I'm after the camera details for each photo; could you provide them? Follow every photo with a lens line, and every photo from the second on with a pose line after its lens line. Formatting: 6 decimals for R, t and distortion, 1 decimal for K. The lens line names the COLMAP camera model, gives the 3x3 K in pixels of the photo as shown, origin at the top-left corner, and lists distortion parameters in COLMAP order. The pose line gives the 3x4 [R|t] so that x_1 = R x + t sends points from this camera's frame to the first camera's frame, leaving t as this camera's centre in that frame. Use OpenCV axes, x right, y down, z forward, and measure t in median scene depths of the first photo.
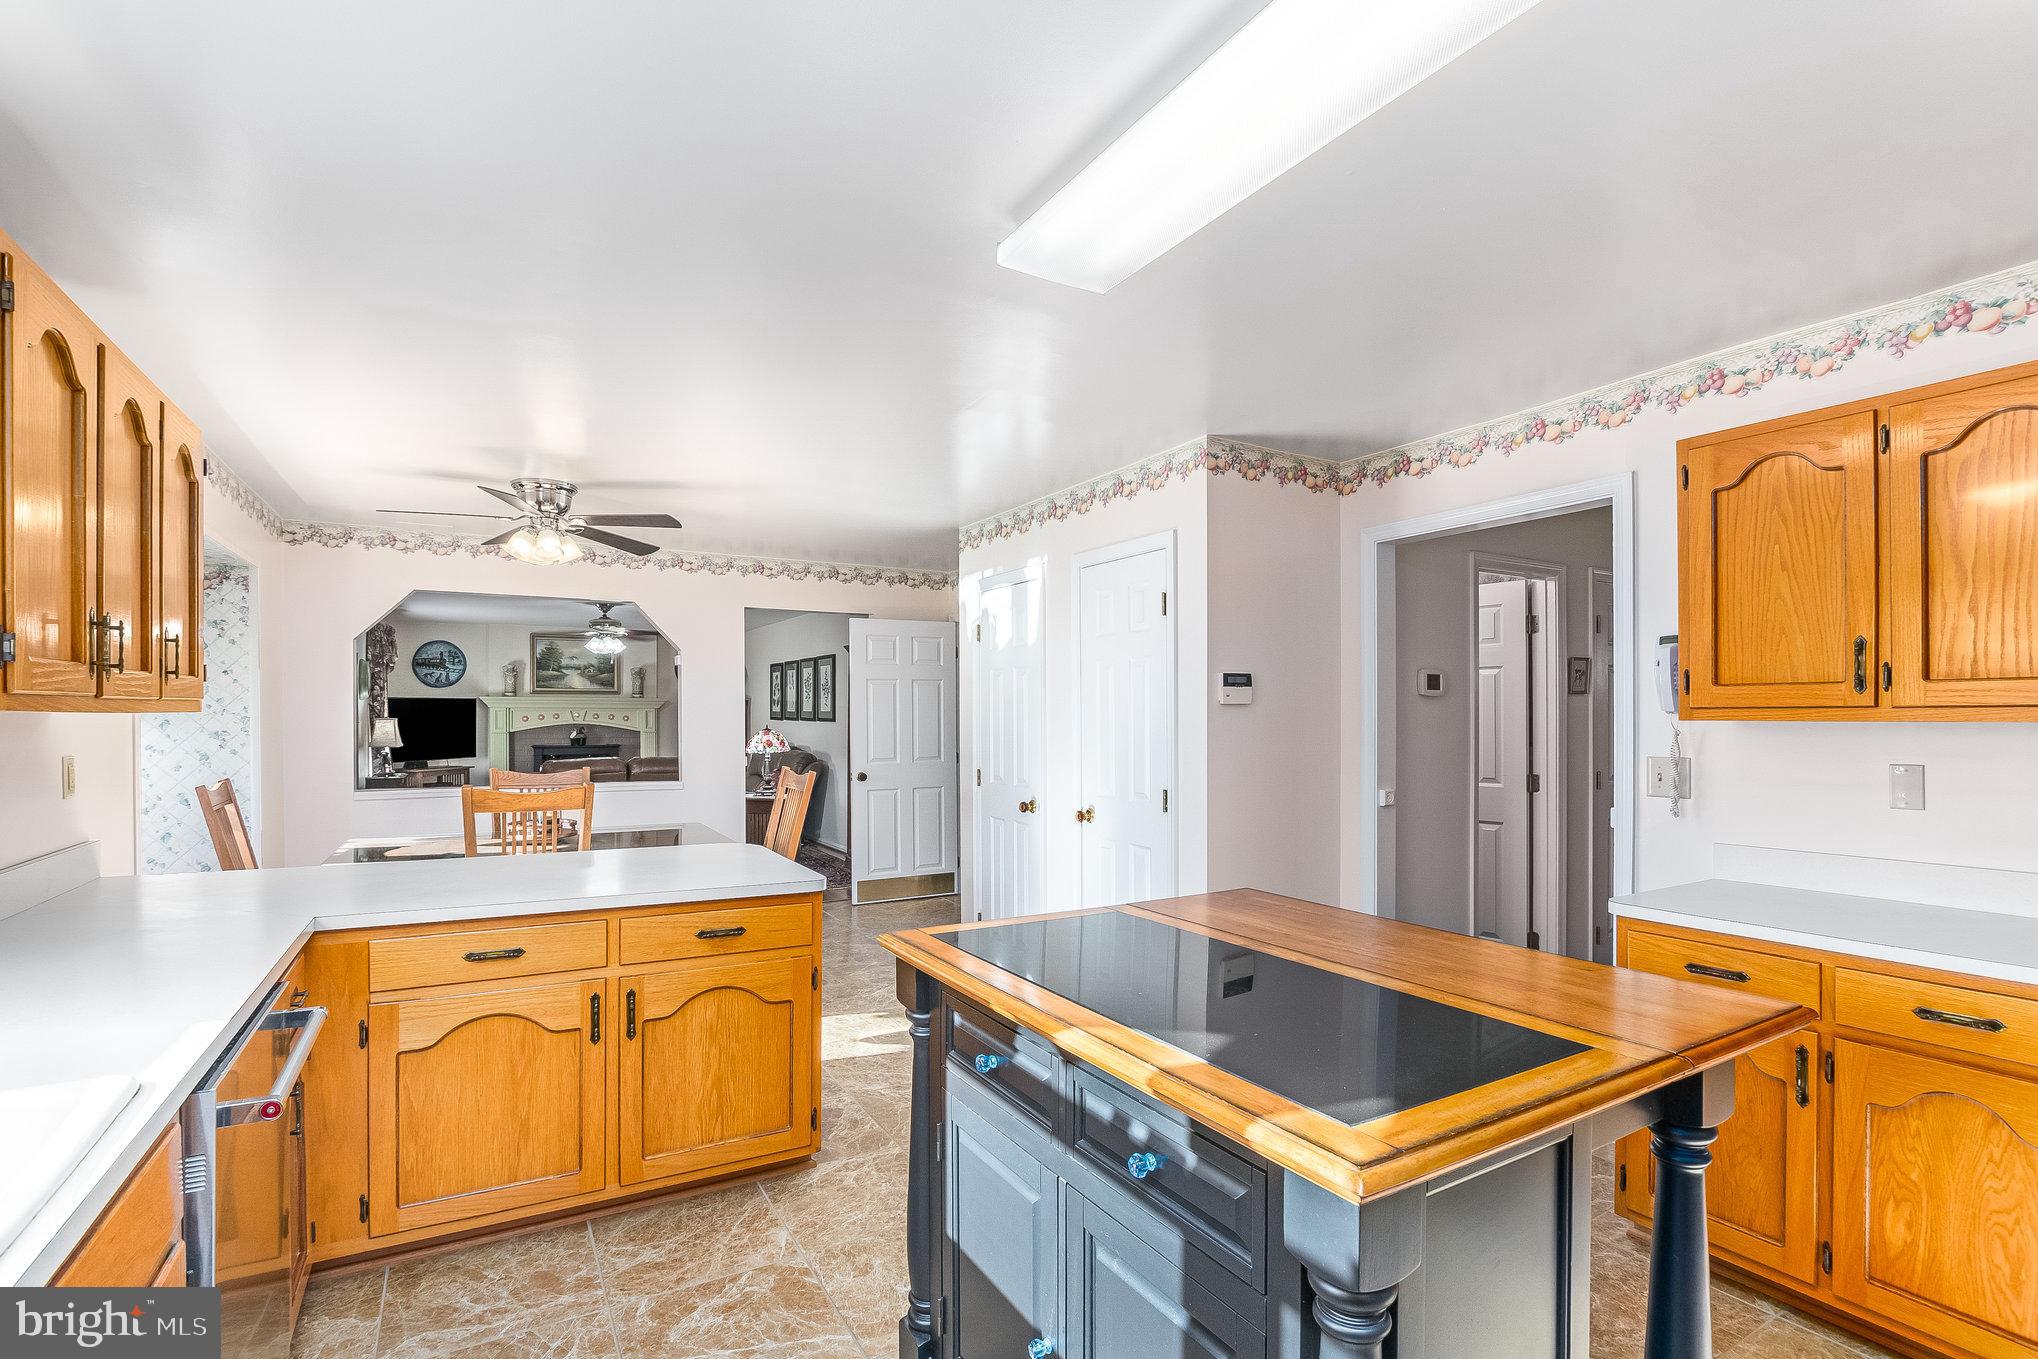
lens RADIAL K [[942.9, 0, 1025.9], [0, 942.9, 713.0], [0, 0, 1]] dist [-0.014261, 0.000167]
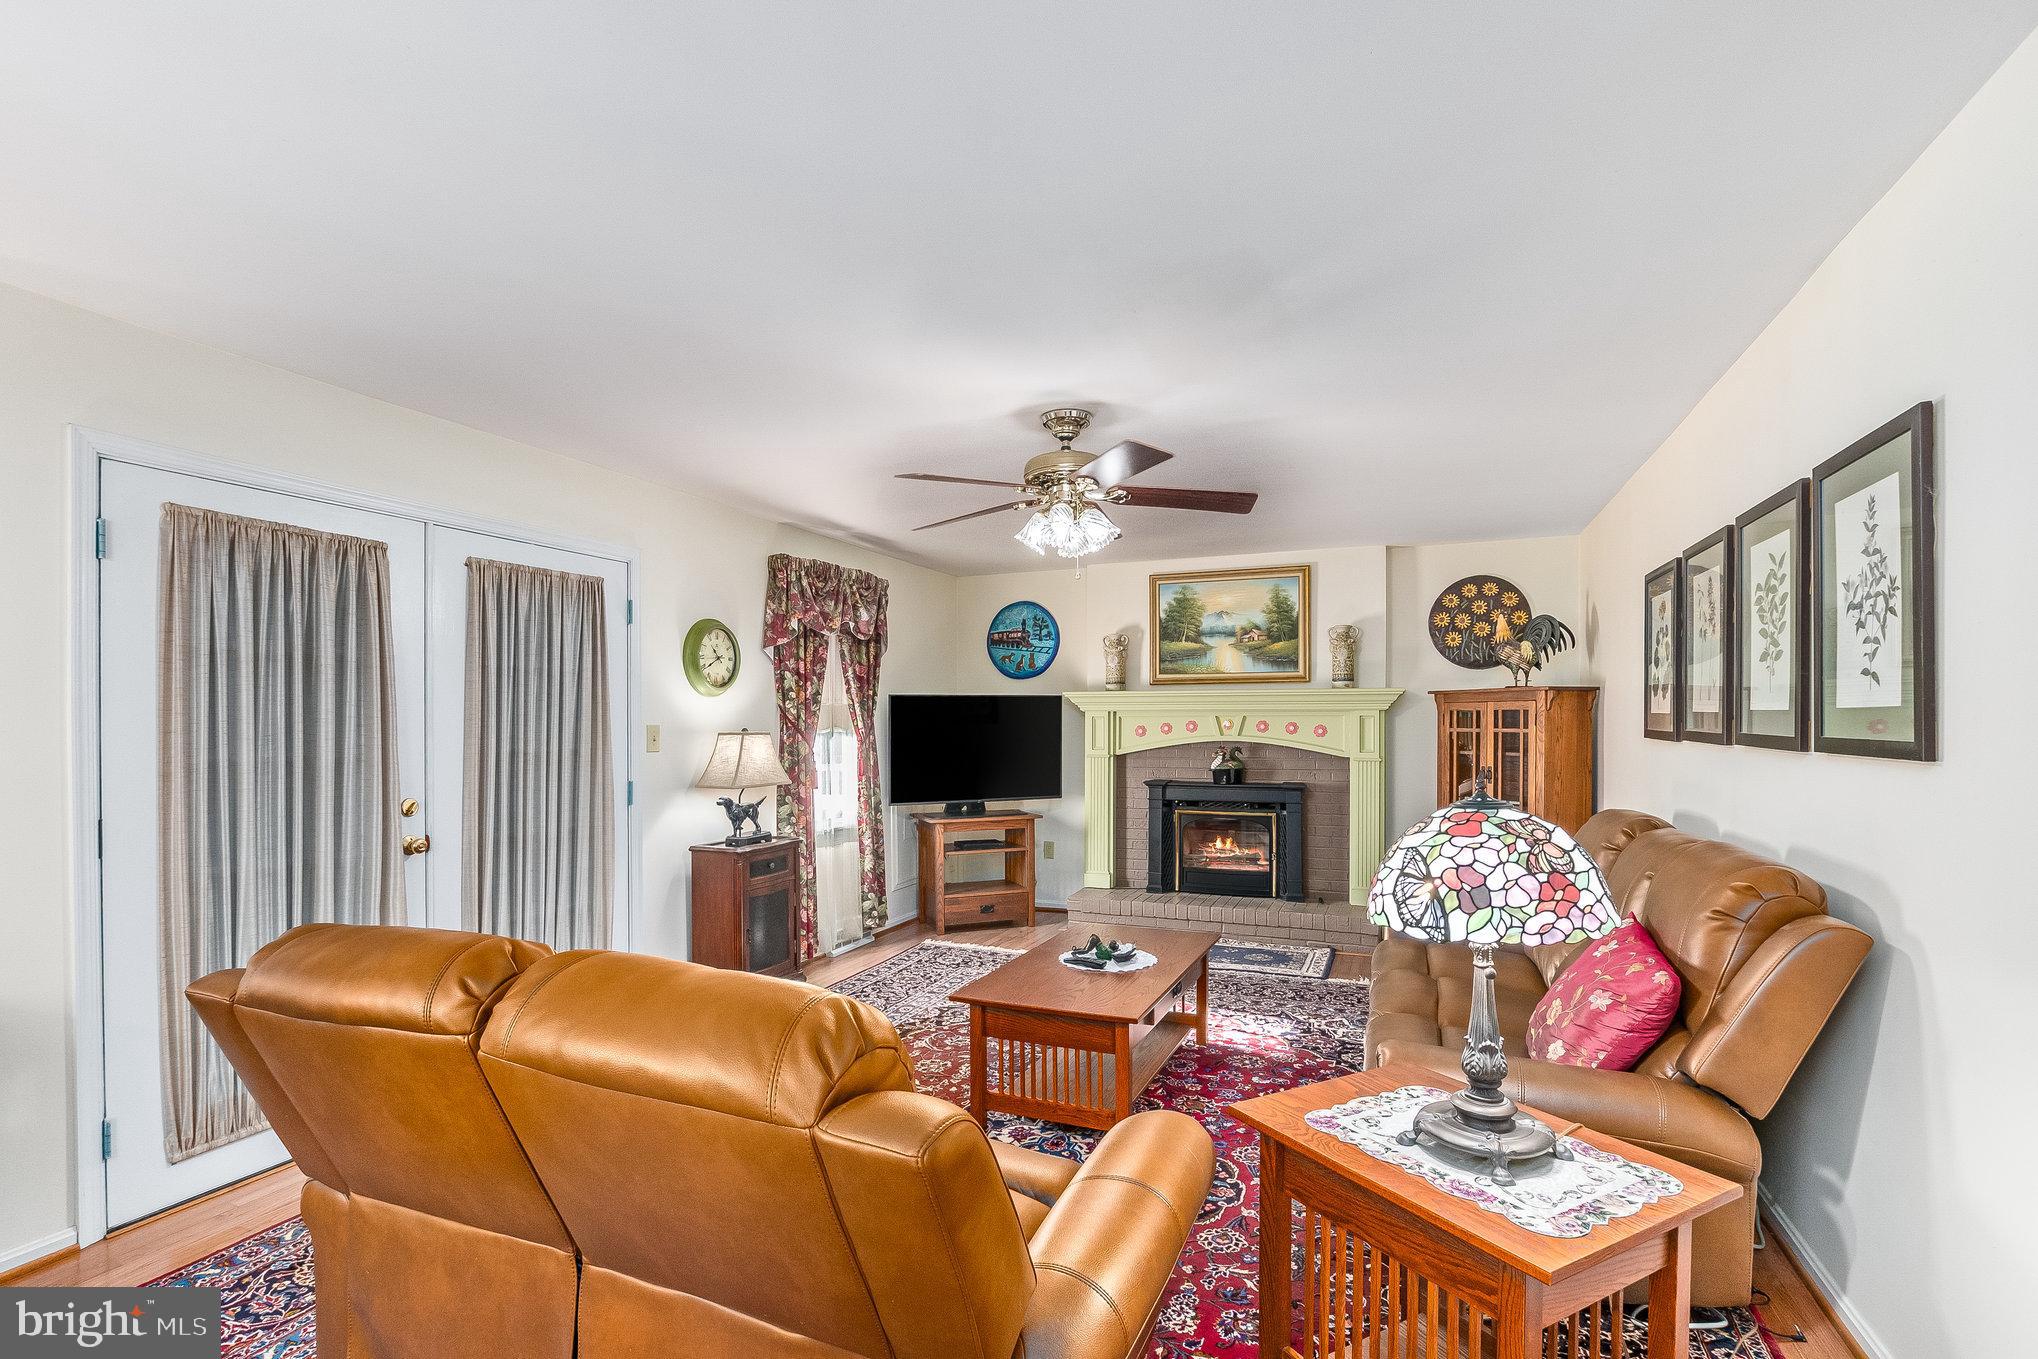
lens RADIAL K [[942.9, 0, 1013.4], [0, 942.9, 716.9], [0, 0, 1]] dist [-0.014261, 0.000167]
pose [[0.595717, -0.005095, -0.803179, -0.134583], [0.002489, 0.999987, -0.004497, 0.000215], [0.803191, 0.000680, 0.595721, 0.610775]]
